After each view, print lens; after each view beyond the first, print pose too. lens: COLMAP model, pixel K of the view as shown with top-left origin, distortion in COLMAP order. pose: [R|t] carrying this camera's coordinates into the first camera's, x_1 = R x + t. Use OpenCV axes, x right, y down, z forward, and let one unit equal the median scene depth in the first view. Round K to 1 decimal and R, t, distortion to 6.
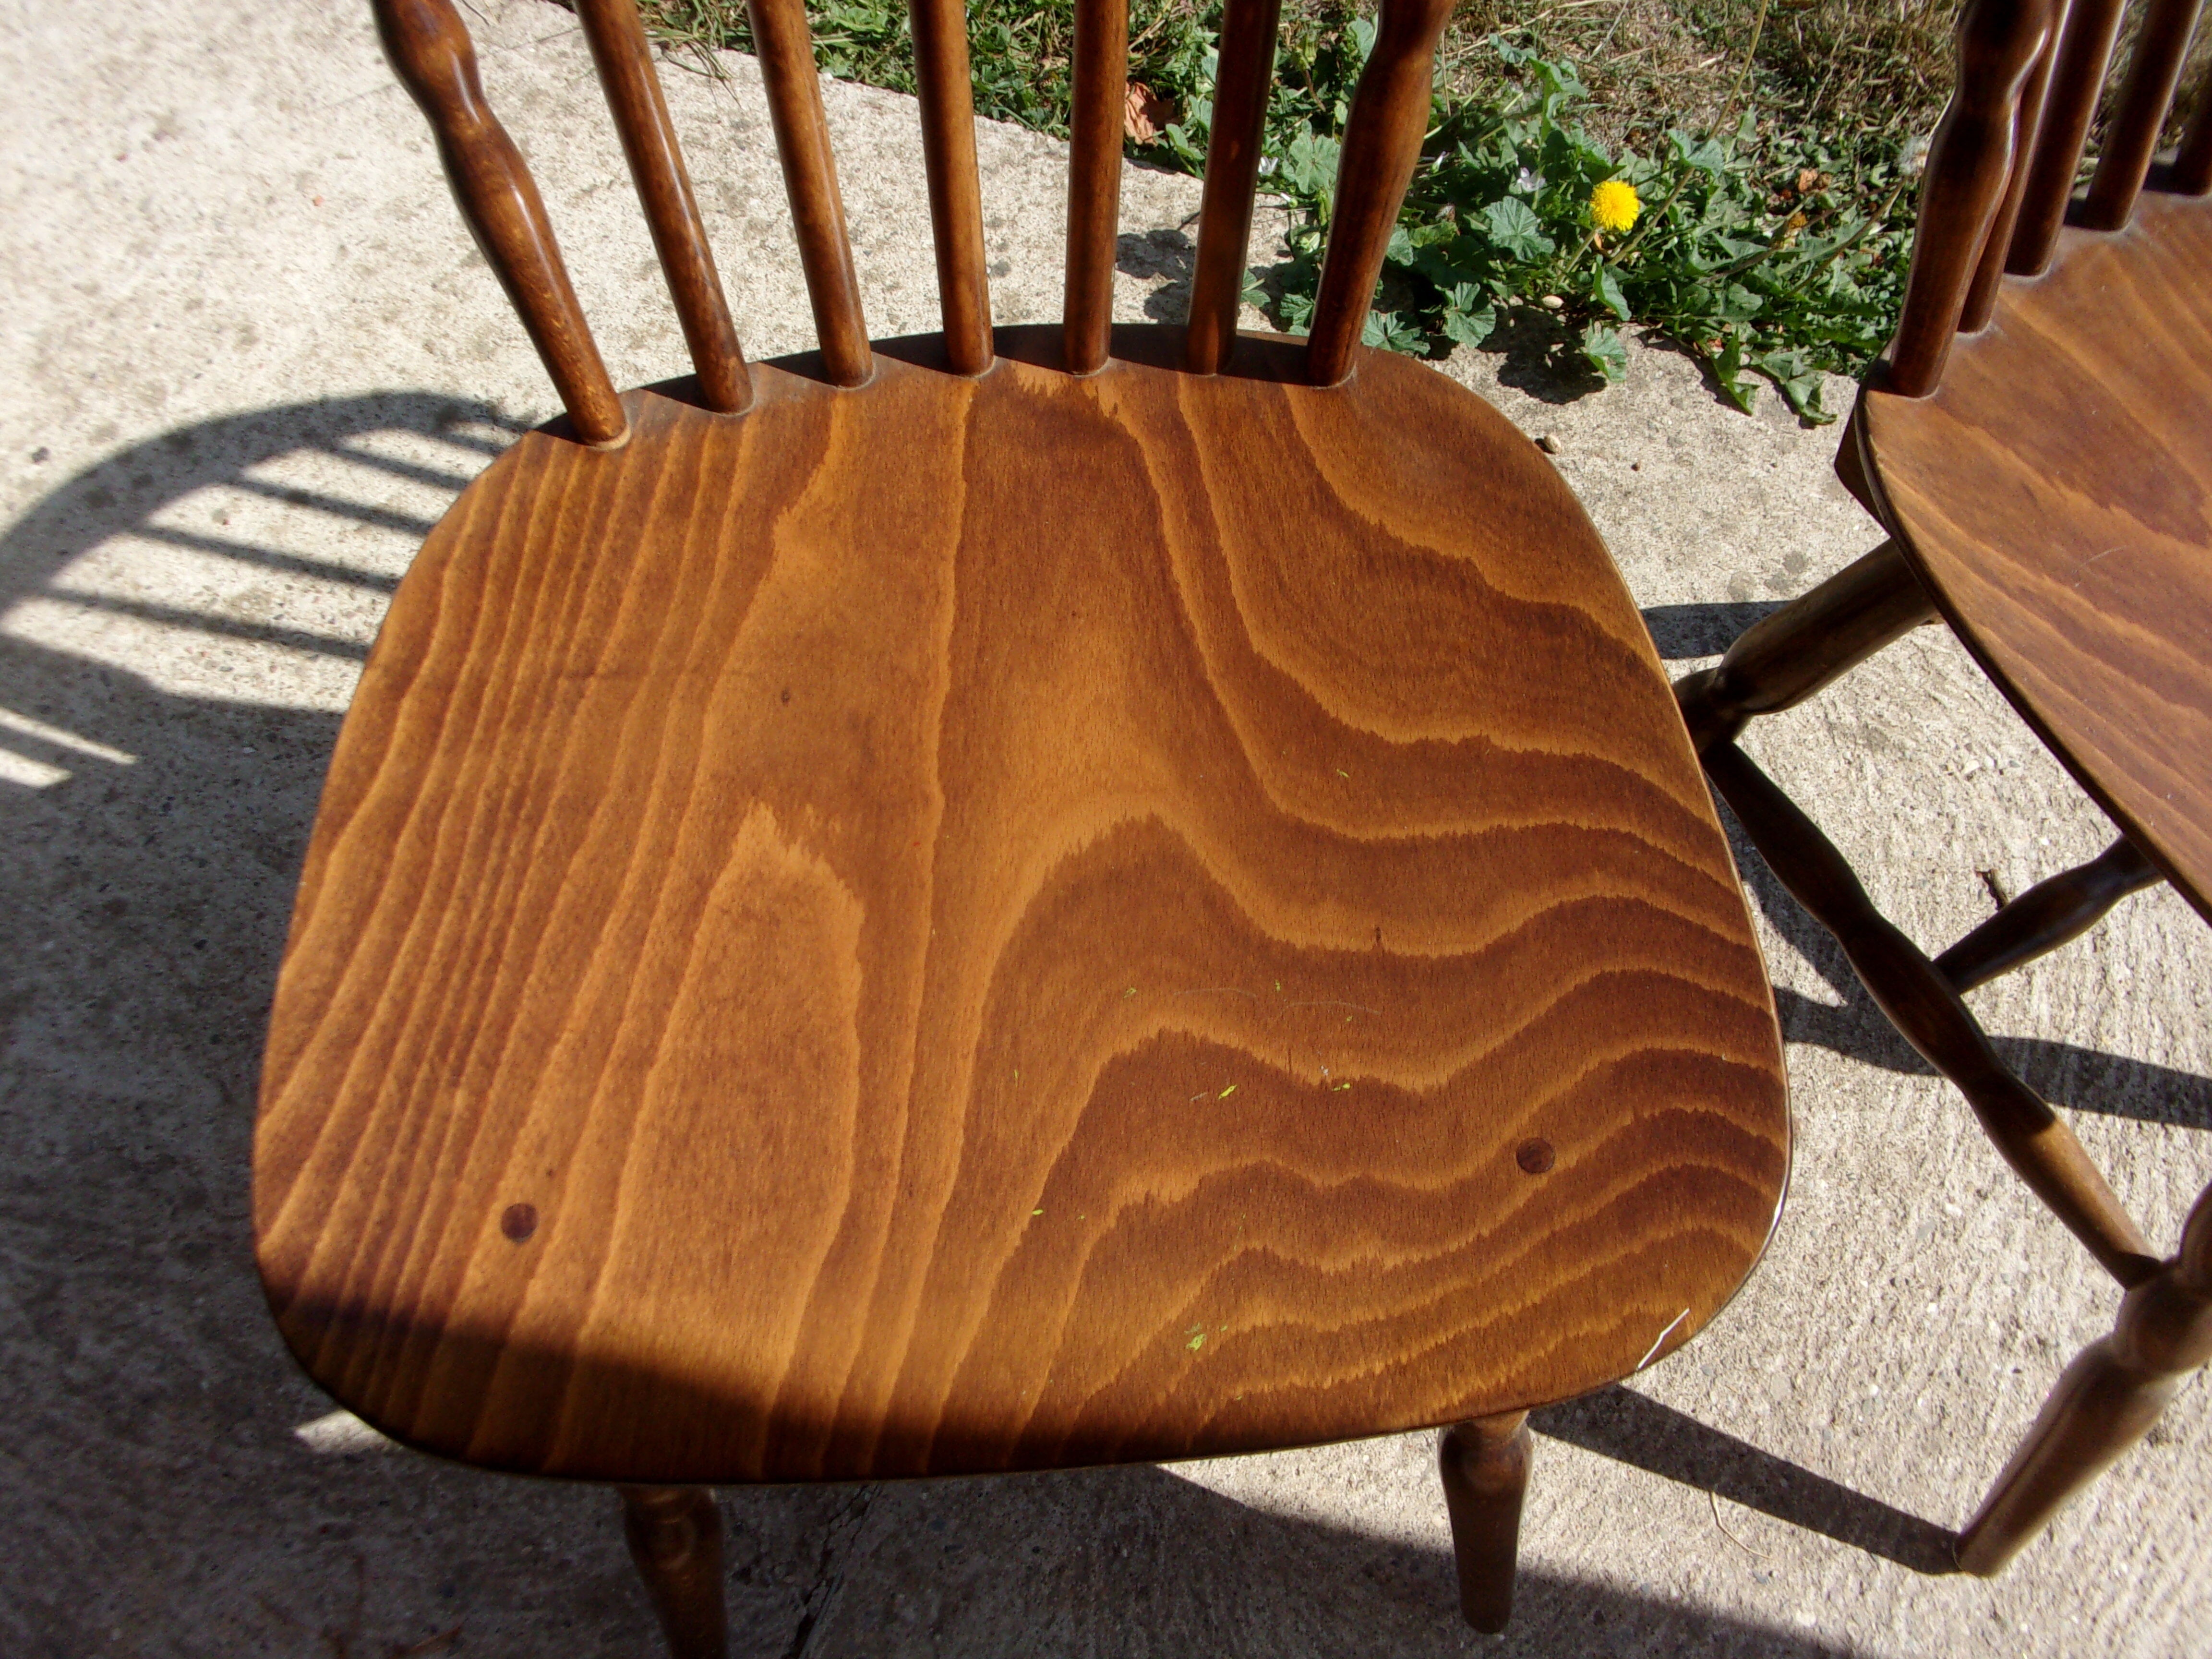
lens RADIAL K [[1846.6, 0, 1082.6], [0, 1846.6, 826.6], [0, 0, 1]] dist [0.034257, -0.044436]
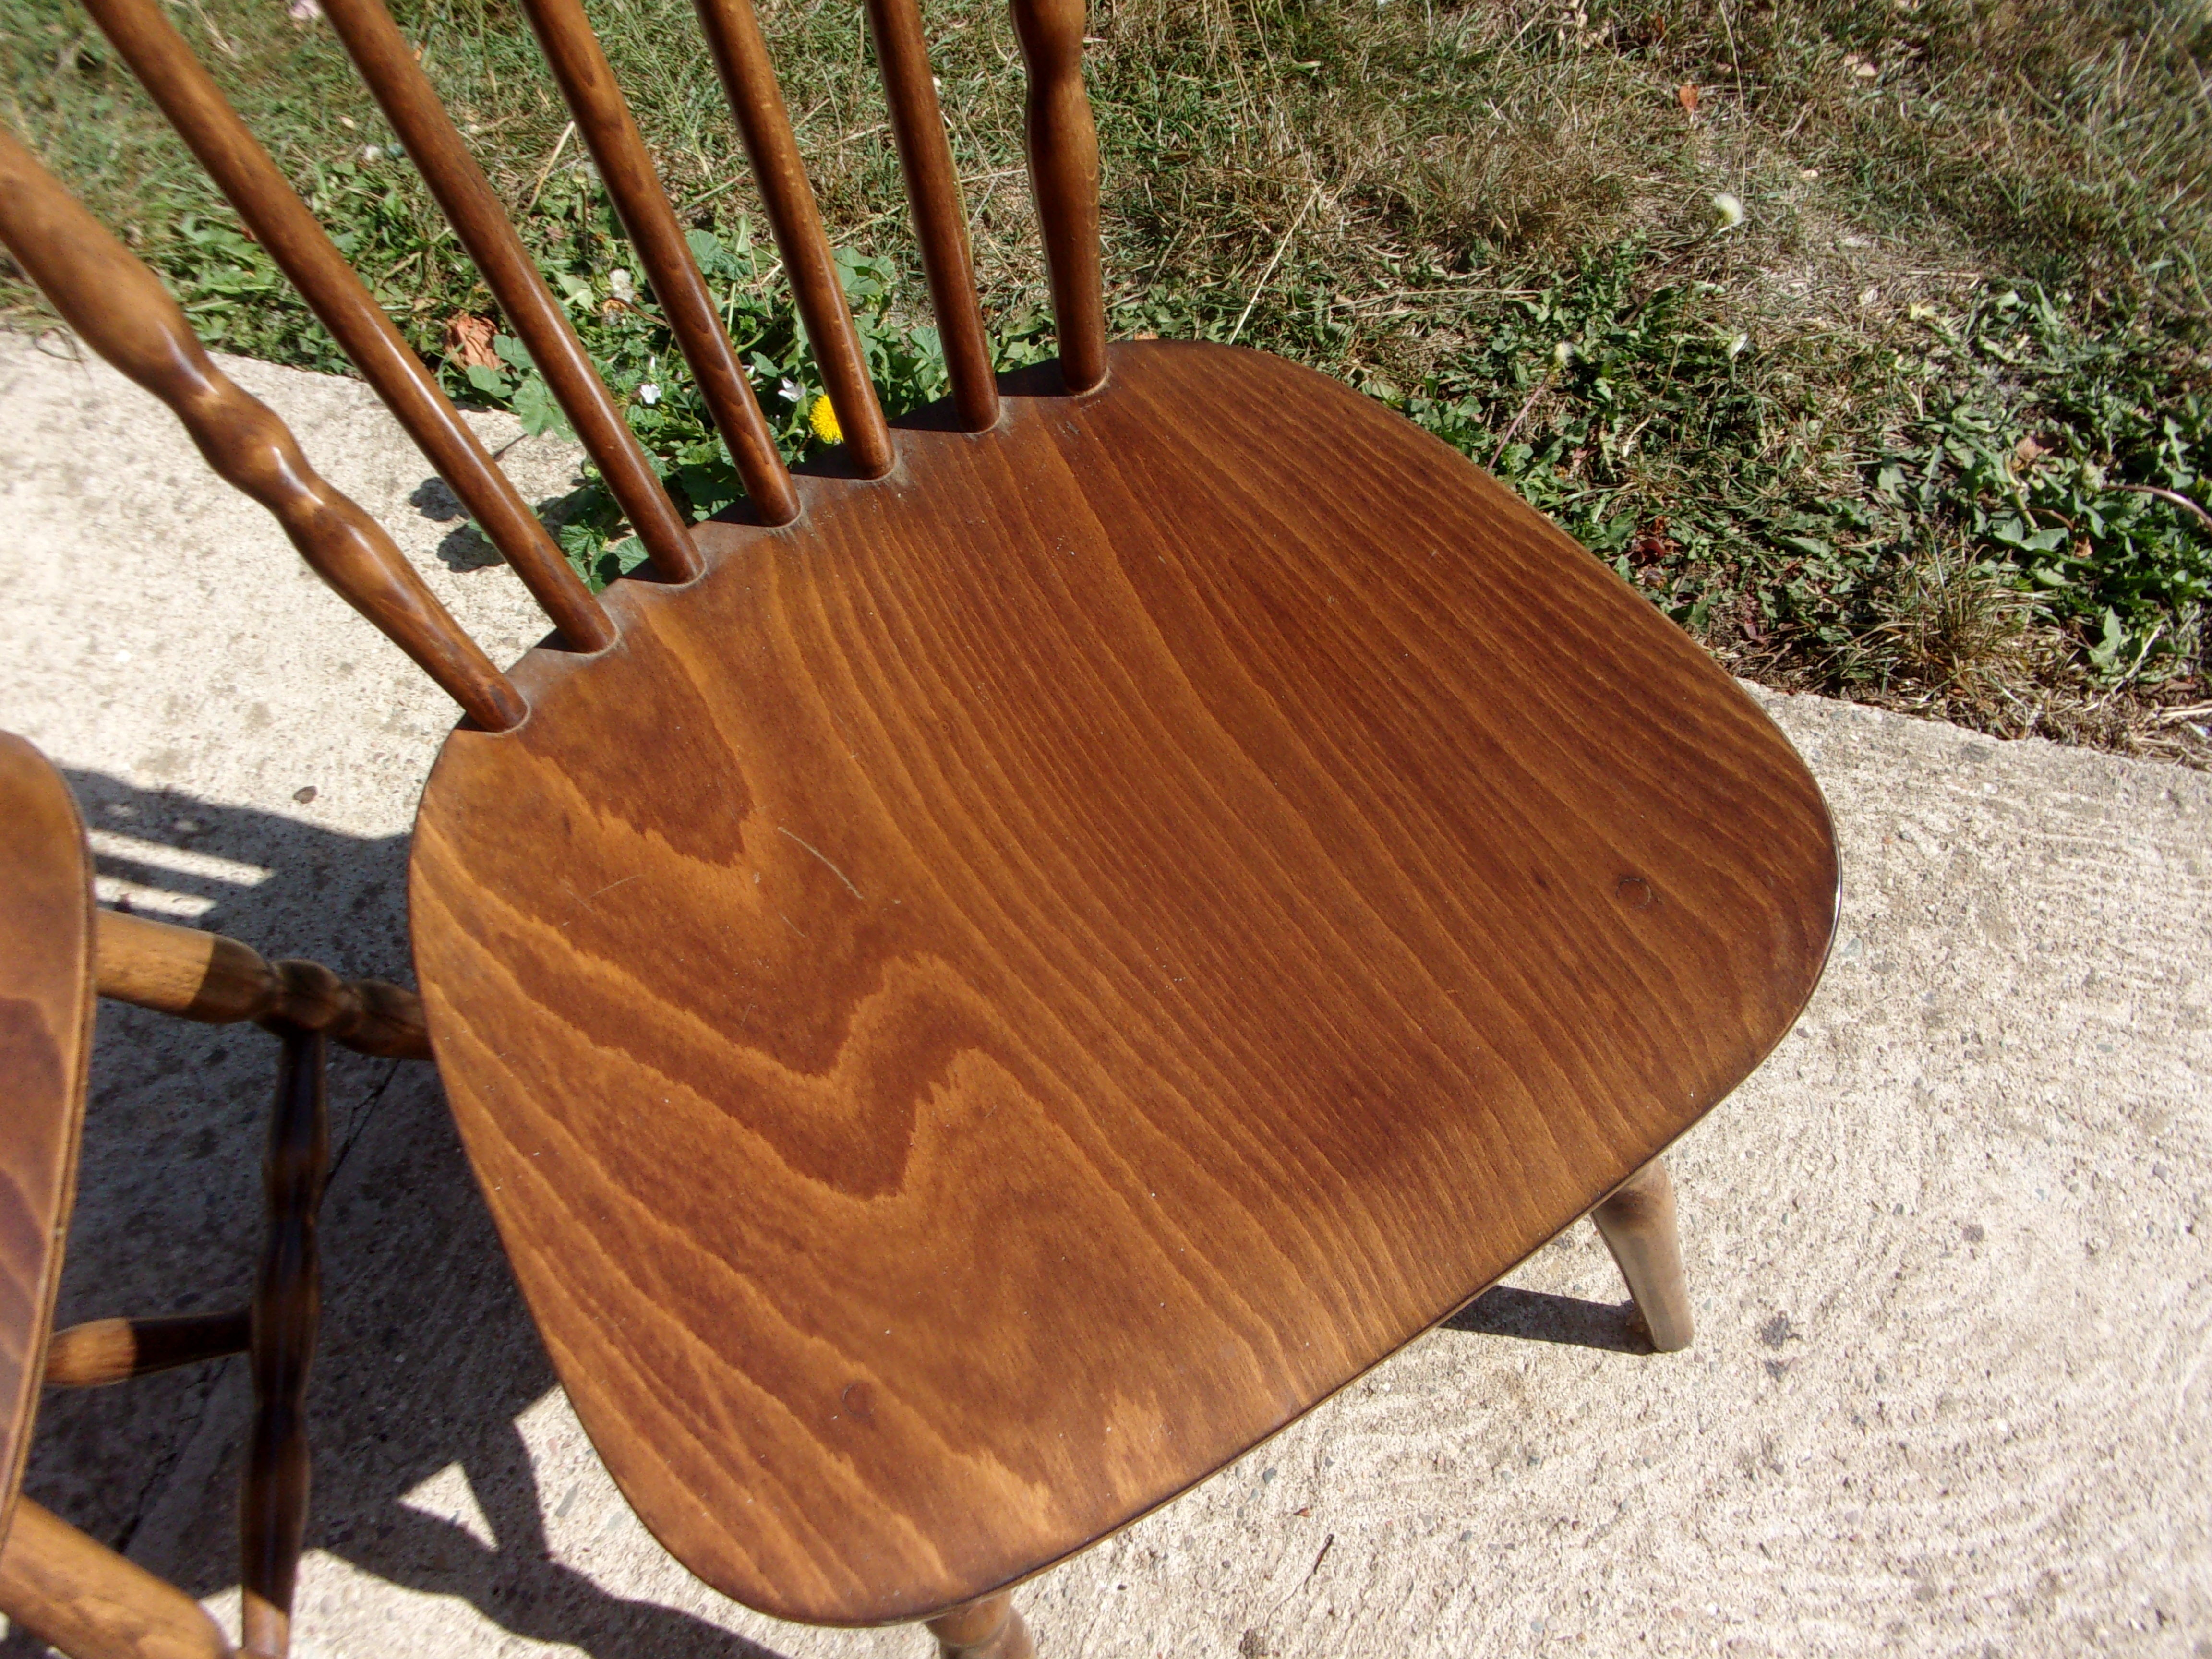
lens RADIAL K [[1859.2, 0, 1078.0], [0, 1859.2, 836.4], [0, 0, 1]] dist [-0.005554, 0.013642]
pose [[0.994407, -0.093147, -0.049786, 0.433565], [0.091640, 0.995286, -0.031743, -0.059481], [0.052508, 0.027003, 0.998255, -0.003691]]
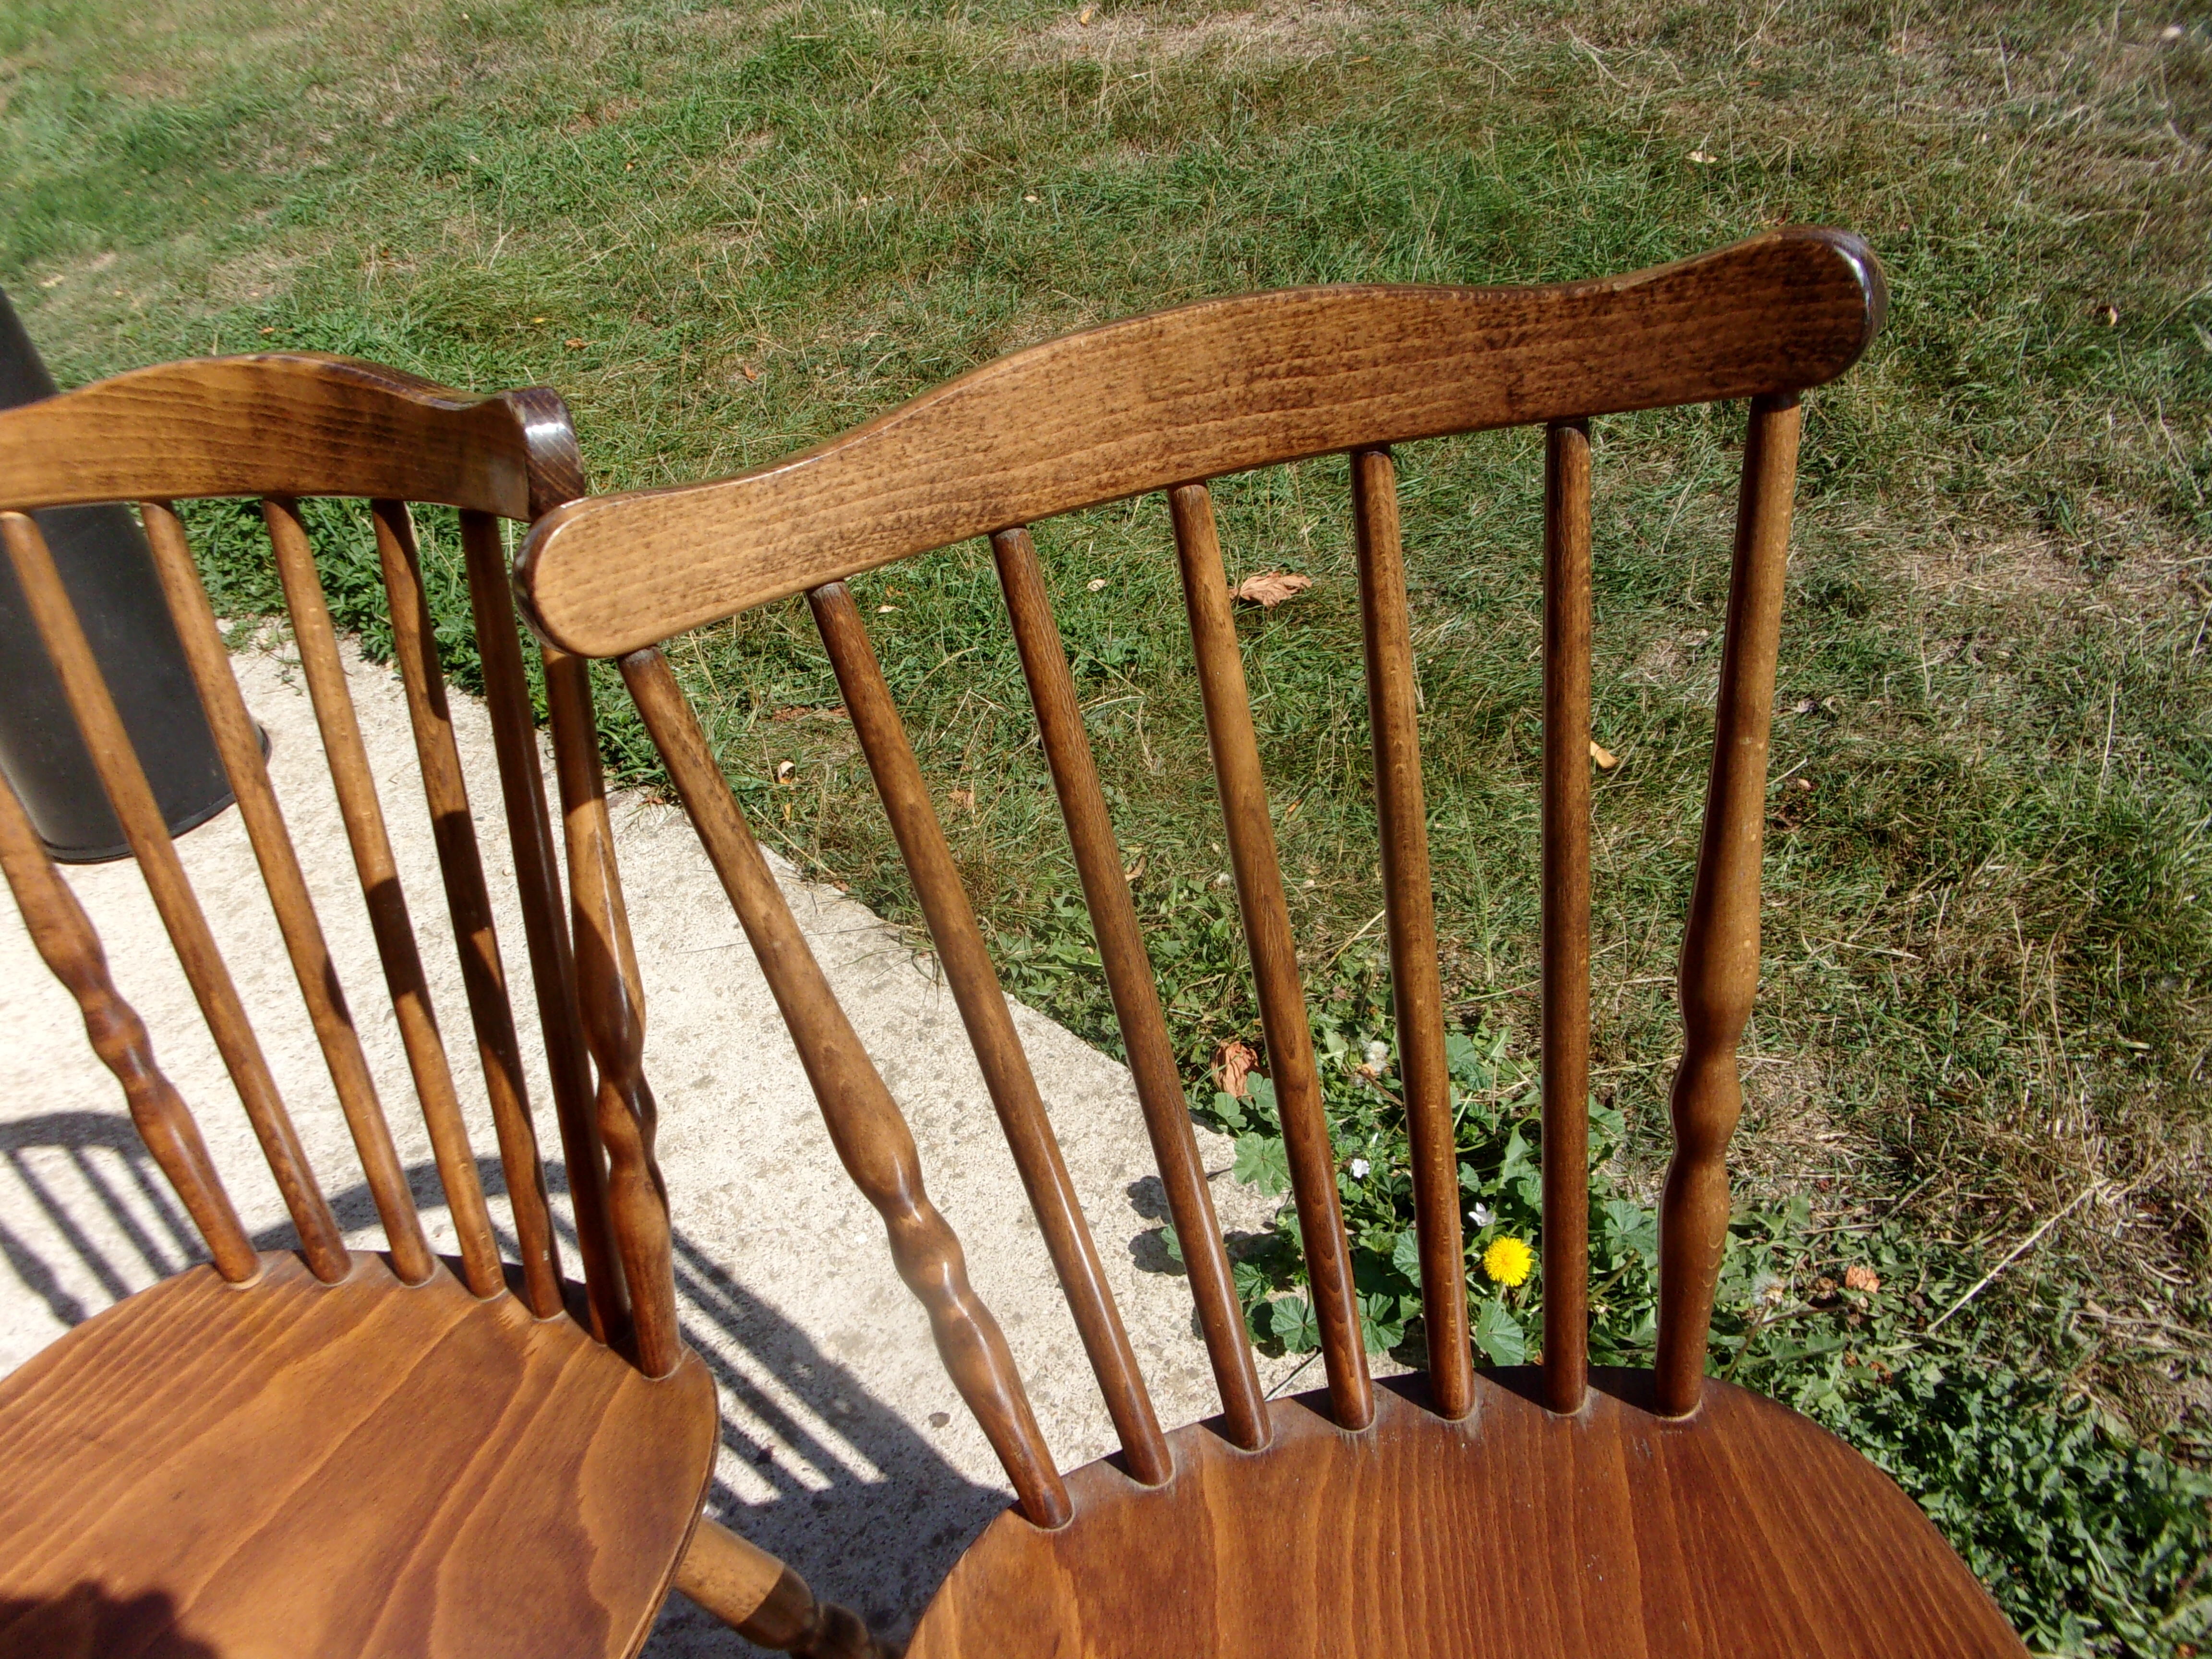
lens RADIAL K [[1846.6, 0, 1082.6], [0, 1846.6, 826.6], [0, 0, 1]] dist [0.034257, -0.044436]
pose [[0.883058, 0.141289, -0.447489, 0.495117], [-0.305329, 0.897131, -0.319266, -0.140282], [0.356348, 0.418562, 0.835358, -0.075156]]
